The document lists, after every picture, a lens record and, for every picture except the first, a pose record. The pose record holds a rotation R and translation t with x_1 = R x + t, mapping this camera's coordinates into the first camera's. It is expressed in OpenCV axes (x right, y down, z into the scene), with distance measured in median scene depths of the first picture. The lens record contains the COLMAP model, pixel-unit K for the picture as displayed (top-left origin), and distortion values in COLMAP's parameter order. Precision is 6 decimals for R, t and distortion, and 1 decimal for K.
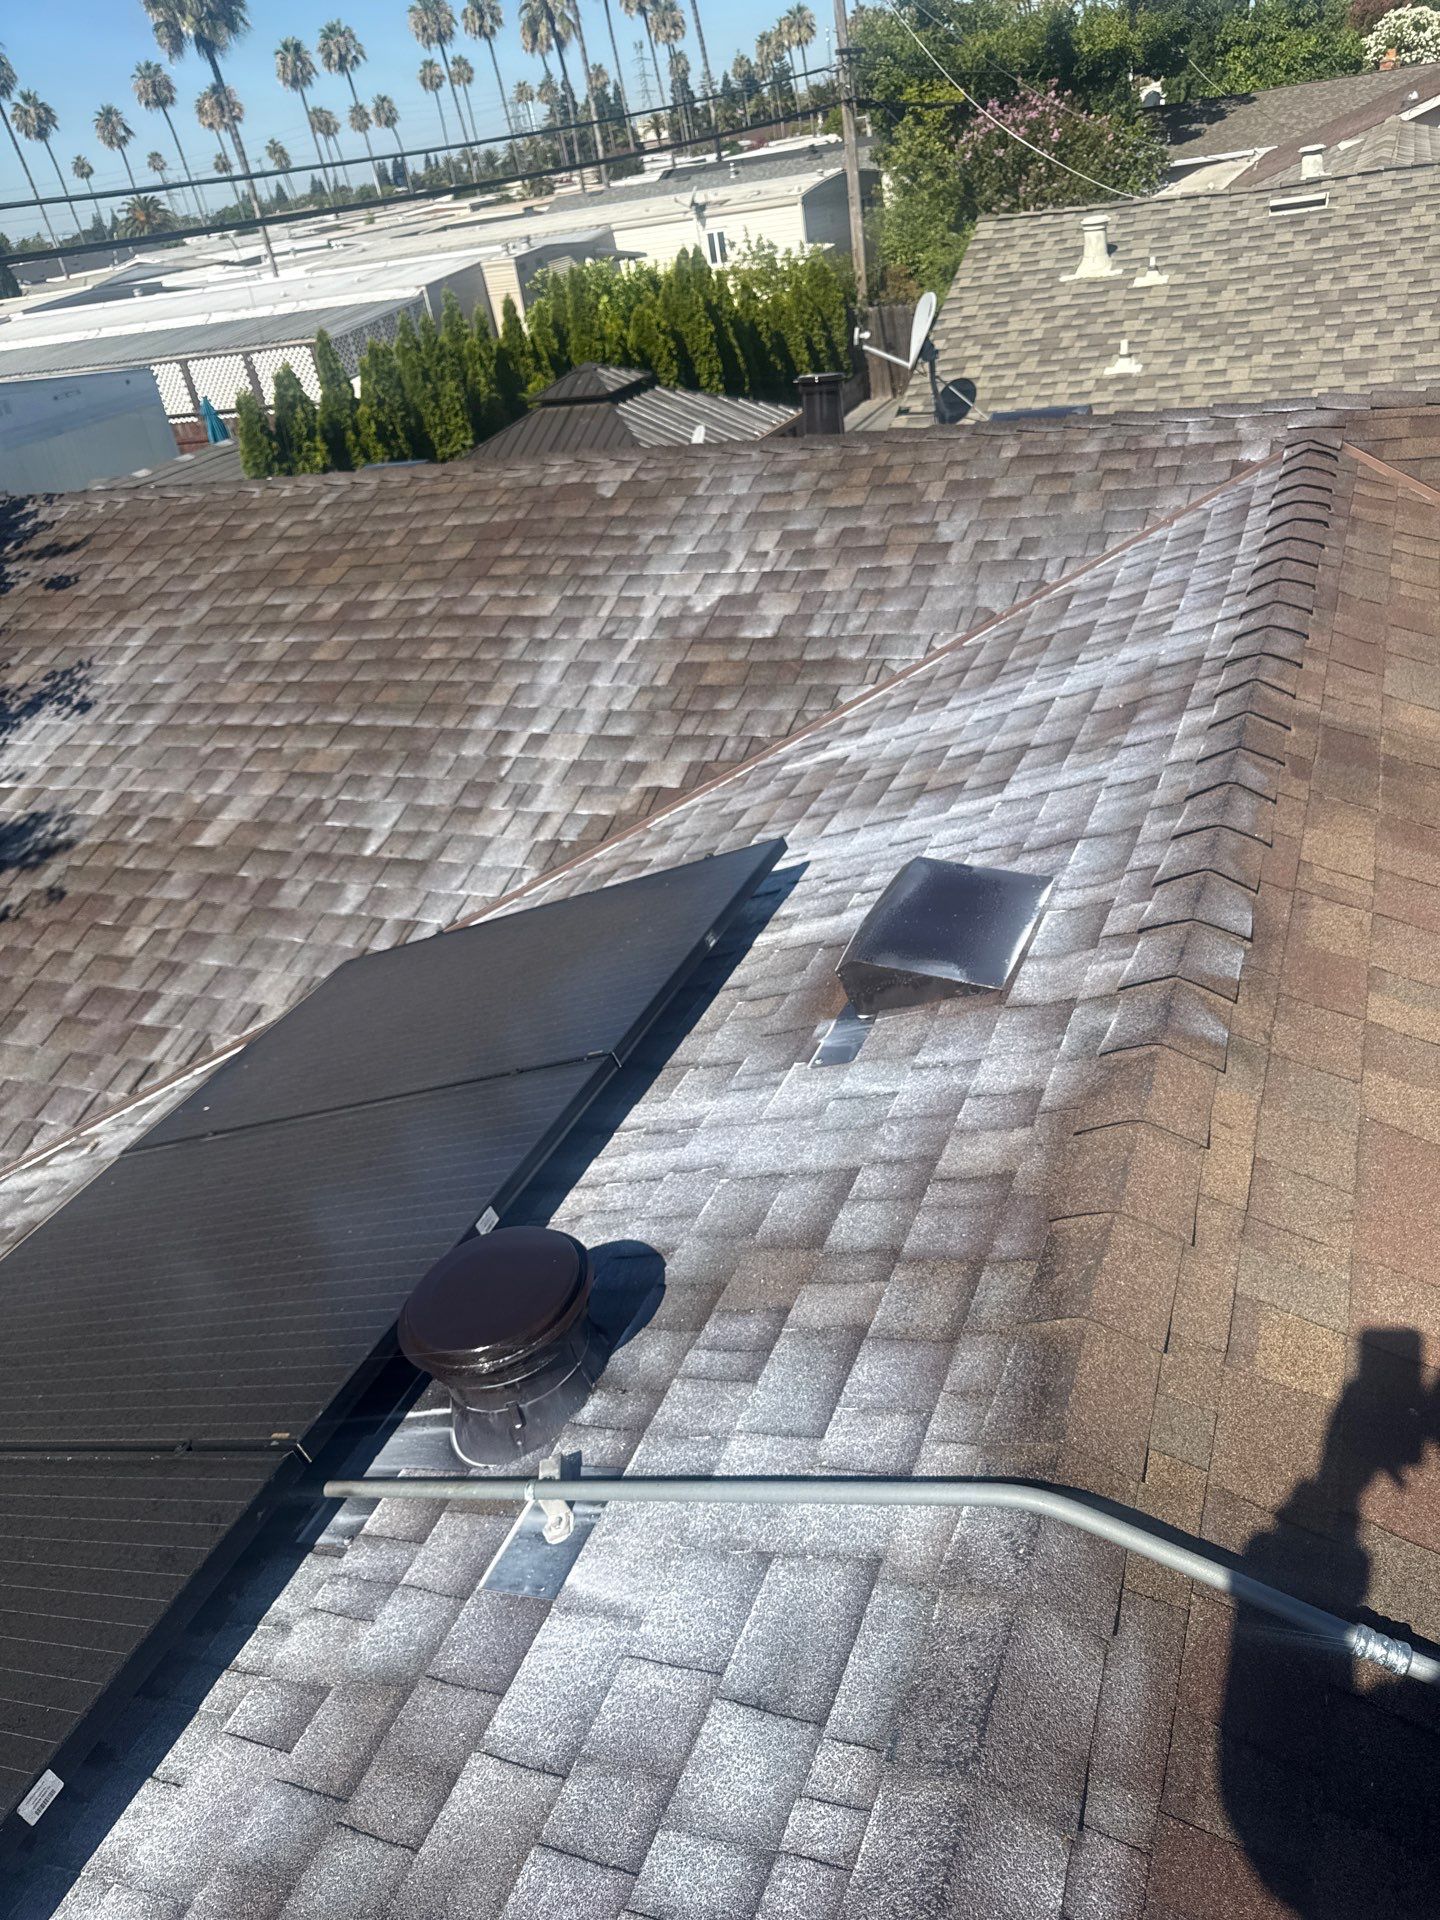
lens RADIAL K [[1378.6, 0, 754.2], [0, 1378.6, 958.4], [0, 0, 1]] dist [0.028942, -0.022014]
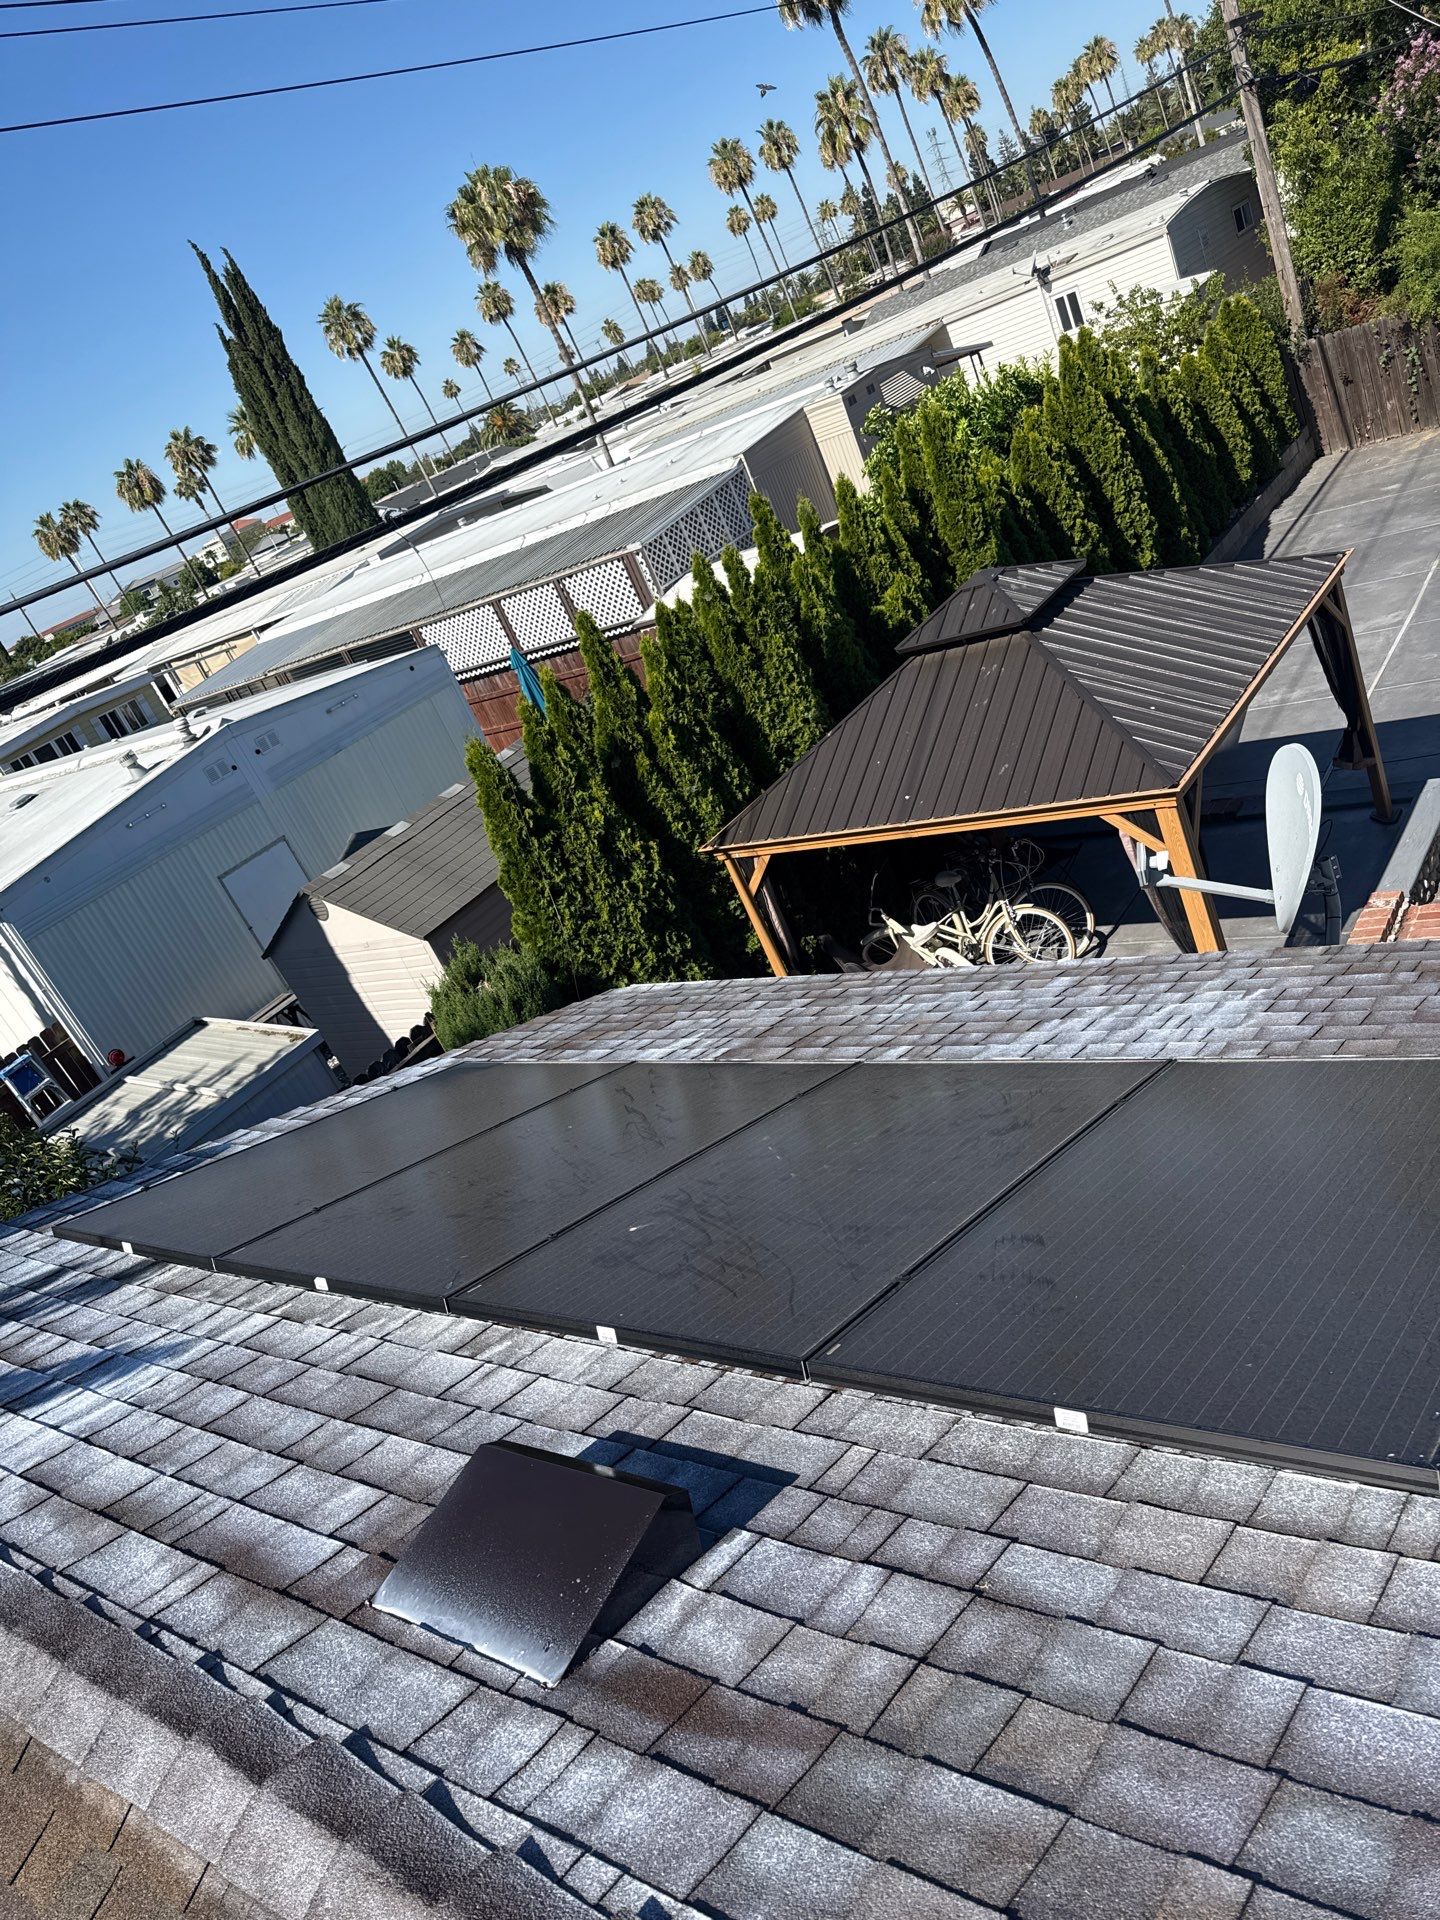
lens RADIAL K [[1378.6, 0, 754.2], [0, 1378.6, 958.4], [0, 0, 1]] dist [0.028942, -0.022014]
pose [[0.950640, -0.133131, -0.280285, -0.019094], [0.118652, 0.990599, -0.068088, -0.065032], [0.286715, 0.031471, 0.957499, 0.109417]]
